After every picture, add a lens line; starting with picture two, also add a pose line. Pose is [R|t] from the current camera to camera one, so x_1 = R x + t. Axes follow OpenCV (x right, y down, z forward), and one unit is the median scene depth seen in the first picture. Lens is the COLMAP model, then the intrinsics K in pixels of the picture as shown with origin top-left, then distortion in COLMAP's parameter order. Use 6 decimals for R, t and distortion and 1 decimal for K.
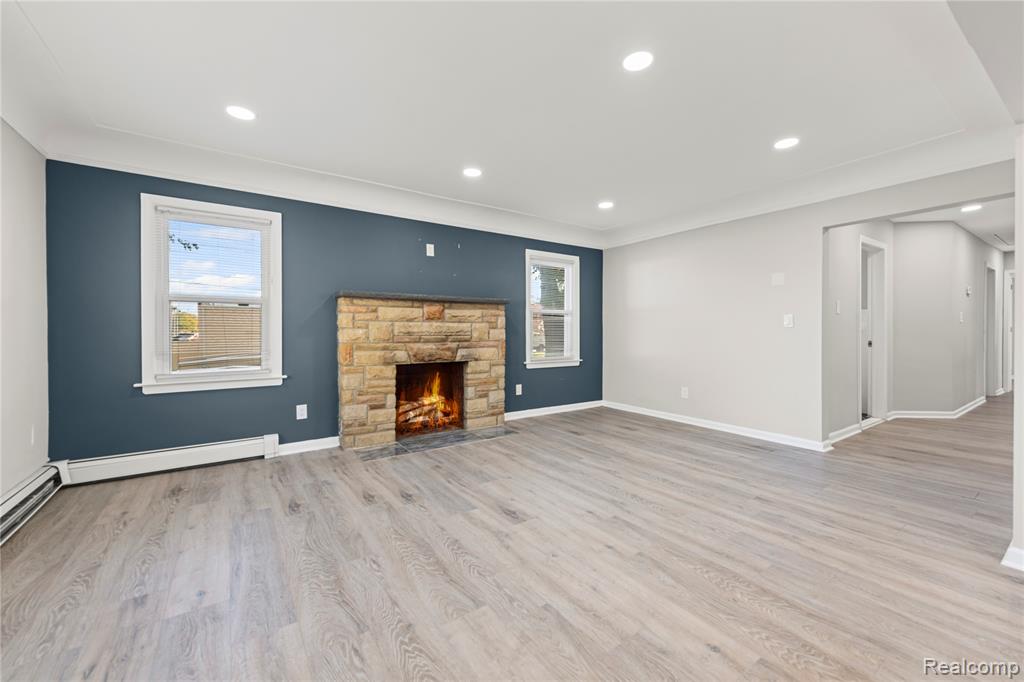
lens RADIAL K [[410.0, 0, 536.9], [0, 410.0, 336.1], [0, 0, 1]] dist [0.015196, -0.003970]
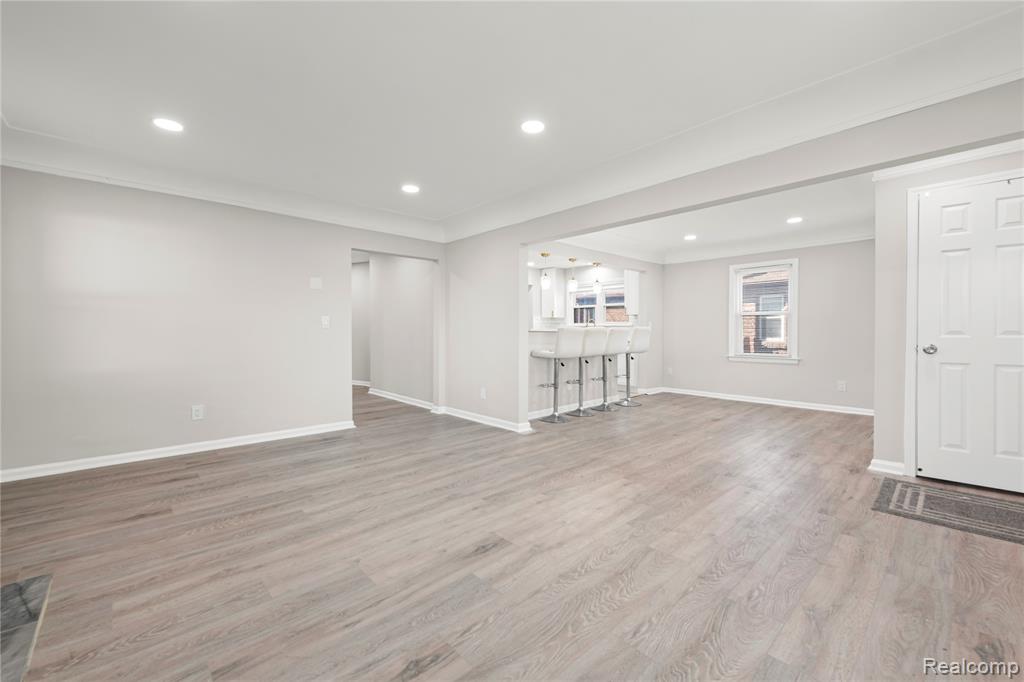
lens RADIAL K [[410.0, 0, 485.4], [0, 410.0, 332.7], [0, 0, 1]] dist [0.015196, -0.003970]
pose [[-0.067961, -0.004146, 0.997679, -0.599007], [0.012252, 0.999912, 0.004990, -0.010845], [-0.997613, 0.012563, -0.067904, 0.694436]]
